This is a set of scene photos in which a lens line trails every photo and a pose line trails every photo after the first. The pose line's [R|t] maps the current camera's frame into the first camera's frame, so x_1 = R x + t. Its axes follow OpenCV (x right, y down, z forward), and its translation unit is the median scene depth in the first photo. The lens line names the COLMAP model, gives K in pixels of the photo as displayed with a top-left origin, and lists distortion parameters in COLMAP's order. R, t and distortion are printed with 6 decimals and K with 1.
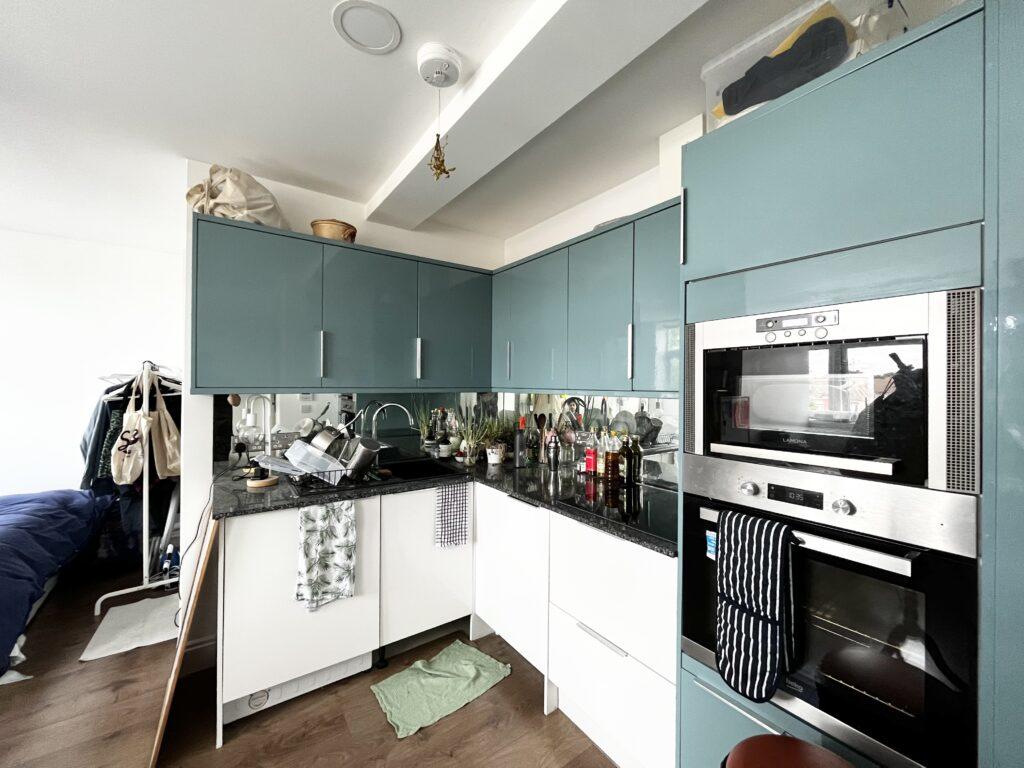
lens RADIAL K [[407.1, 0, 514.2], [0, 407.1, 387.2], [0, 0, 1]] dist [0.000205, -0.000195]
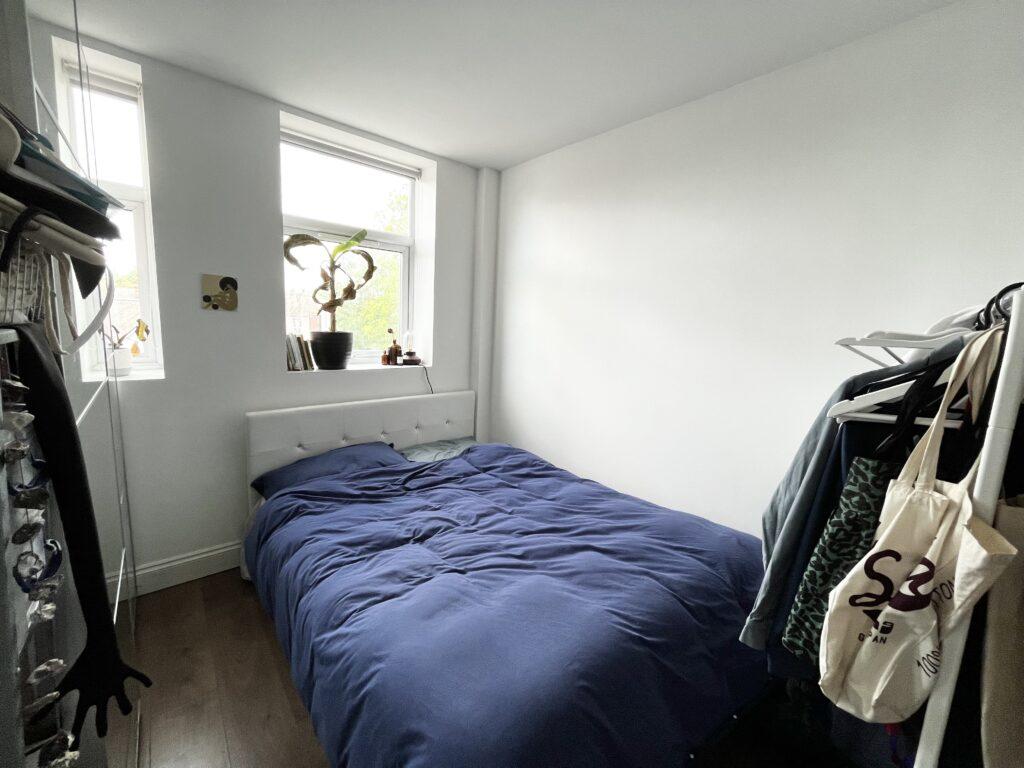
lens RADIAL K [[407.1, 0, 513.8], [0, 407.1, 381.4], [0, 0, 1]] dist [0.000205, -0.000195]
pose [[0.066023, 0.141783, -0.987694, -0.721802], [-0.042736, 0.989347, 0.139163, -0.026020], [0.996902, 0.033022, 0.071379, 0.733152]]
